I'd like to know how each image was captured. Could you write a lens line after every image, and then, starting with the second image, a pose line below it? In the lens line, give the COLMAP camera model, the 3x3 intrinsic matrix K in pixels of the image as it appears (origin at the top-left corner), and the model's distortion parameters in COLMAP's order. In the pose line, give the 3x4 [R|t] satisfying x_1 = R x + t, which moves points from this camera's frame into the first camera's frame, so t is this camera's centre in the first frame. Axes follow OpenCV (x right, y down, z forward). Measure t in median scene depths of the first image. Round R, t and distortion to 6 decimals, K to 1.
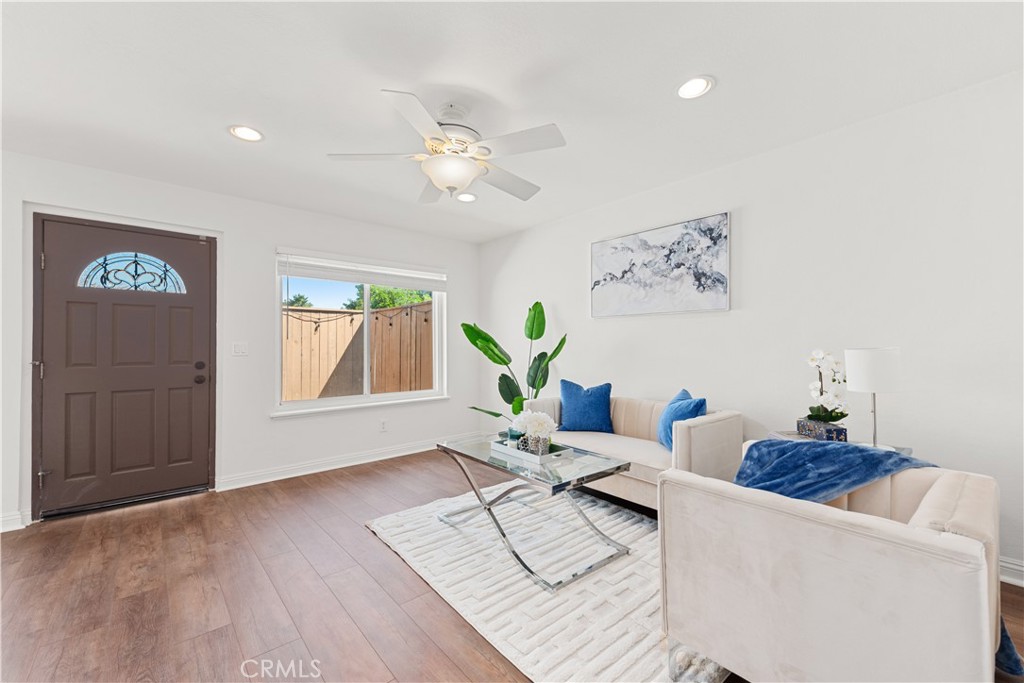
lens RADIAL K [[406.4, 0, 505.8], [0, 406.4, 352.9], [0, 0, 1]] dist [0.009685, -0.000433]
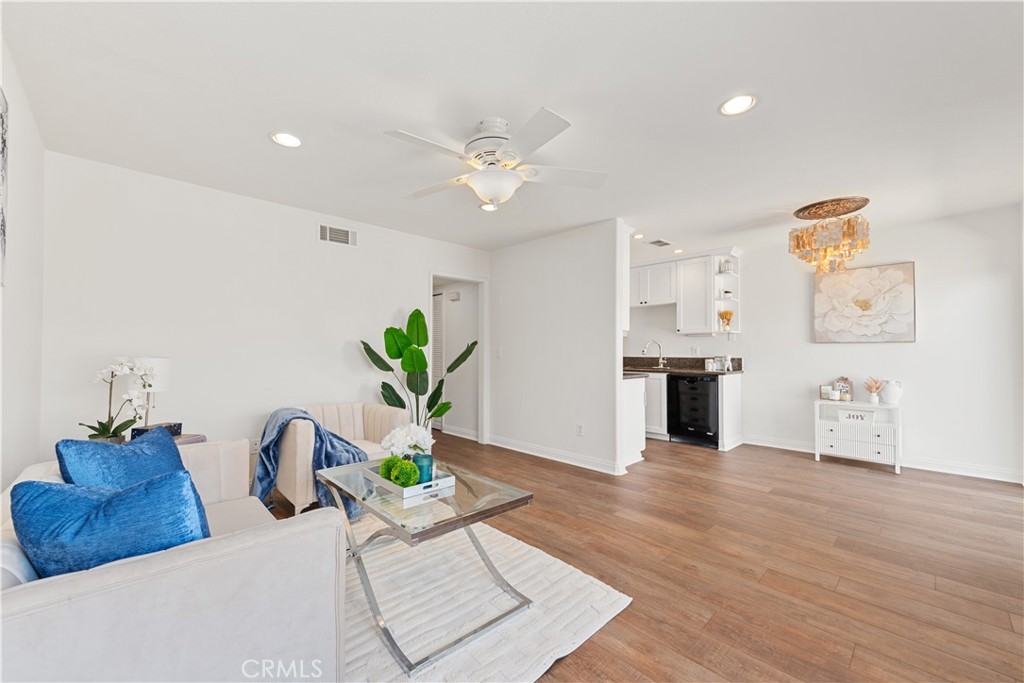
lens RADIAL K [[406.2, 0, 499.6], [0, 406.2, 344.6], [0, 0, 1]] dist [0.000246, -0.000187]
pose [[-0.999557, 0.007966, -0.028671, -0.085467], [0.008223, 0.999927, -0.008875, -0.018693], [0.028598, -0.009107, -0.999550, 1.431344]]
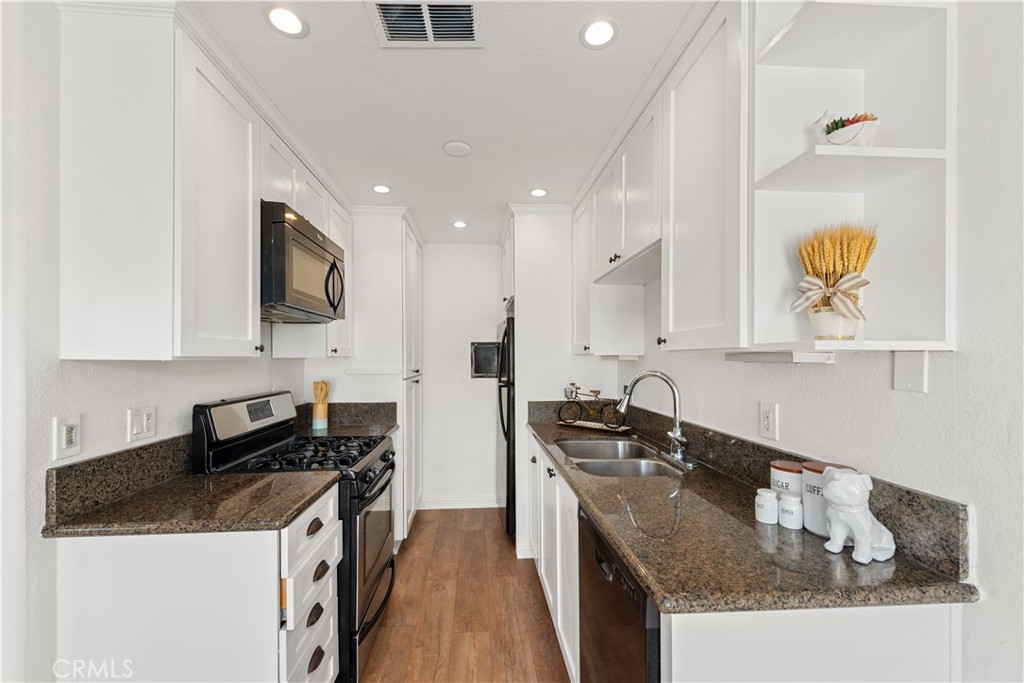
lens RADIAL K [[409.8, 0, 503.1], [0, 409.8, 357.5], [0, 0, 1]] dist [0.002356, -0.000245]
pose [[-0.788511, 0.010941, 0.614923, -1.025243], [0.013826, 0.999904, -0.000063, -0.071118], [-0.614865, 0.008452, -0.788587, 0.227557]]
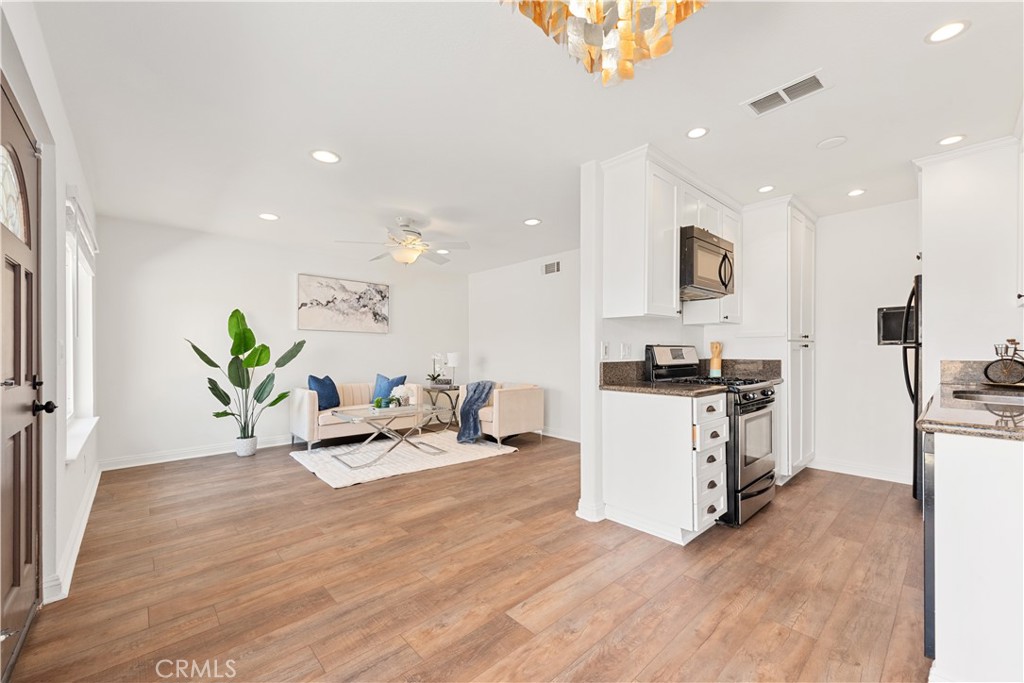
lens RADIAL K [[406.4, 0, 505.8], [0, 406.4, 352.9], [0, 0, 1]] dist [0.009685, -0.000433]
pose [[-0.008792, 0.003932, 0.999954, -1.365264], [0.010275, 0.999940, -0.003841, 0.003247], [-0.999909, 0.010241, -0.008831, 0.402563]]
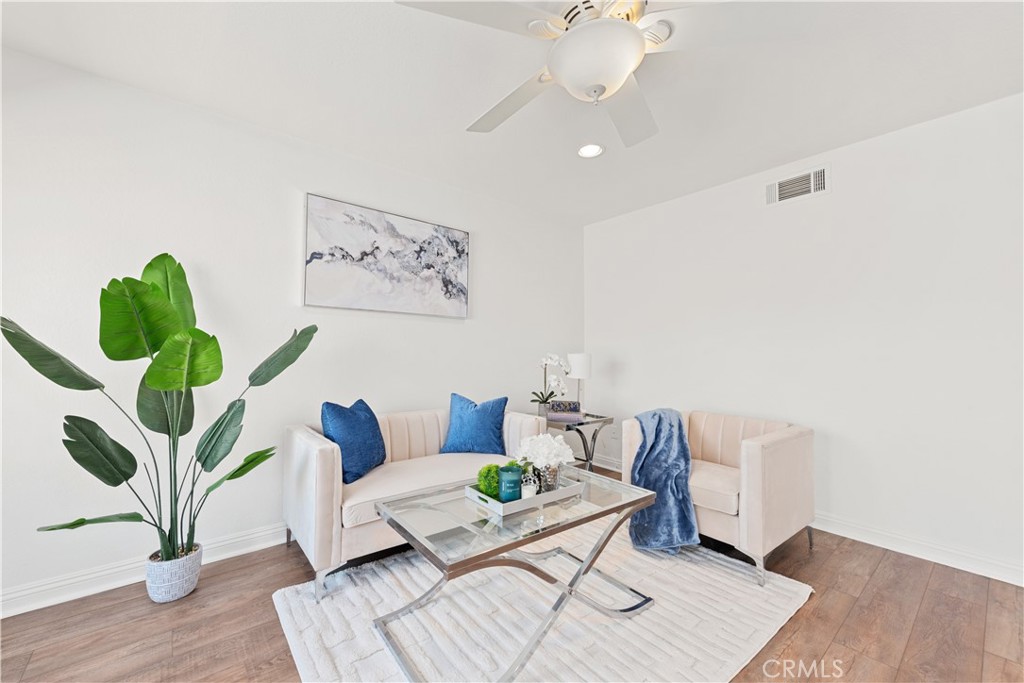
lens RADIAL K [[404.9, 0, 505.8], [0, 404.9, 343.7], [0, 0, 1]] dist [0.010736, -0.000172]
pose [[0.038196, 0.029434, 0.998837, -0.518023], [0.006177, 0.999540, -0.029691, -0.003558], [-0.999251, 0.007304, 0.037997, 0.787823]]
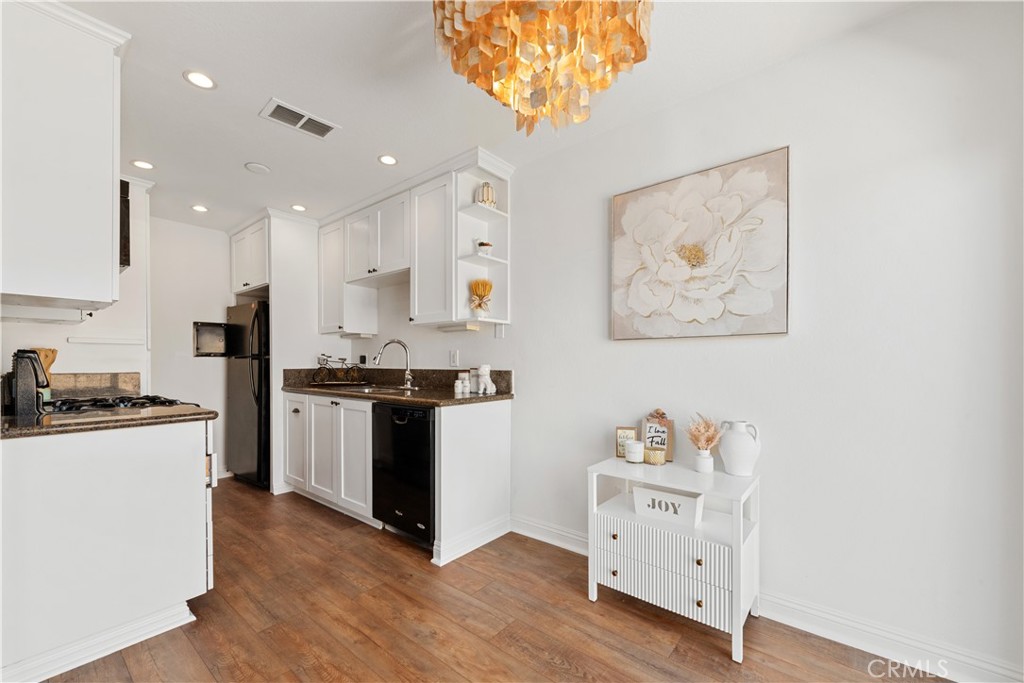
lens RADIAL K [[408.2, 0, 509.6], [0, 408.2, 363.3], [0, 0, 1]] dist [0.007816, -0.000185]
pose [[-0.988785, 0.011049, -0.148938, -0.962911], [0.009317, 0.999881, 0.012326, 0.002072], [0.149057, 0.010801, -0.988770, 0.694162]]
